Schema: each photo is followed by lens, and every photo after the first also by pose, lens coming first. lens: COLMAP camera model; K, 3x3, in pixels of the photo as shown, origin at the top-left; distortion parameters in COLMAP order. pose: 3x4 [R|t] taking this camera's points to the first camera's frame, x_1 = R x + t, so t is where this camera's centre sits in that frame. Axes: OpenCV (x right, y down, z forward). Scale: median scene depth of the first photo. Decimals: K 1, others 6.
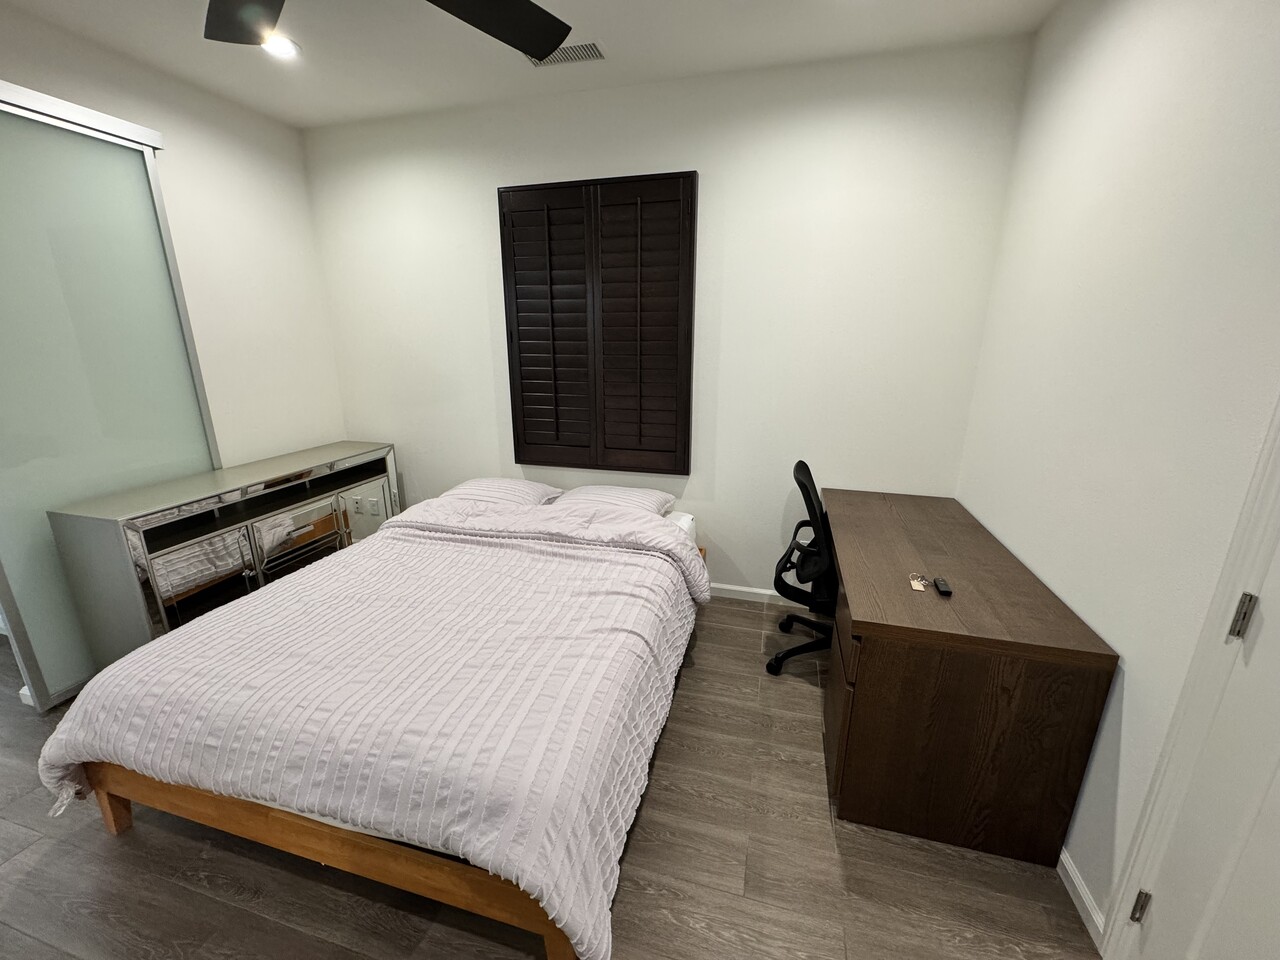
lens RADIAL K [[513.1, 0, 637.0], [0, 513.1, 477.5], [0, 0, 1]] dist [0.000770, 0.000280]
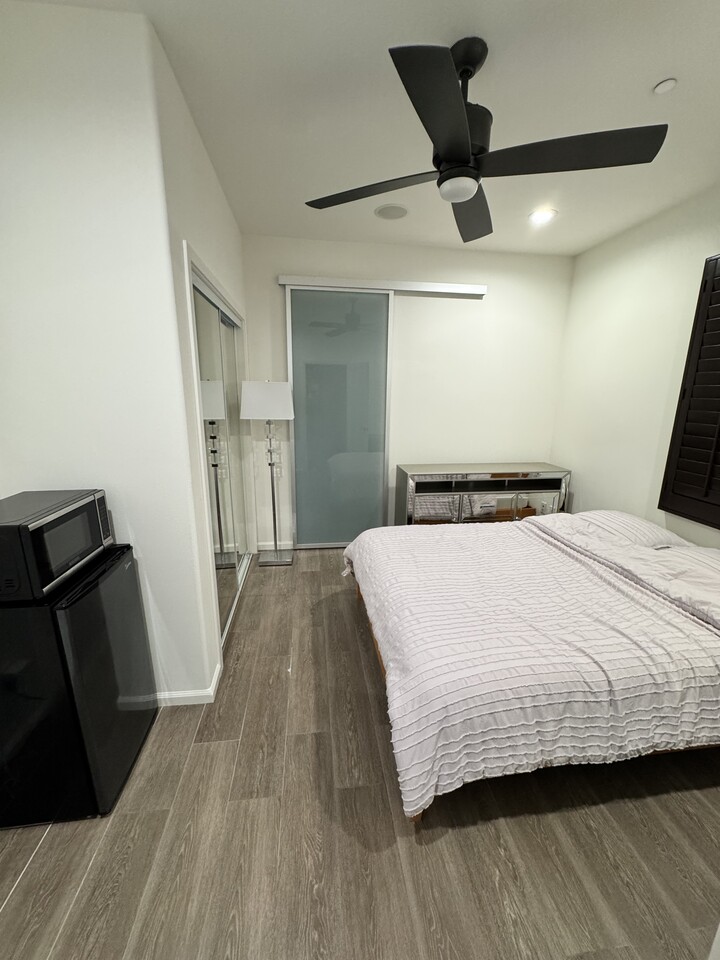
lens RADIAL K [[385.2, 0, 361.0], [0, 385.2, 478.4], [0, 0, 1]] dist [-0.001051, 0.000094]
pose [[0.395017, 0.210804, -0.894161, 0.311717], [-0.256638, 0.959888, 0.112924, -0.025722], [0.882099, 0.184869, 0.433272, 0.100992]]
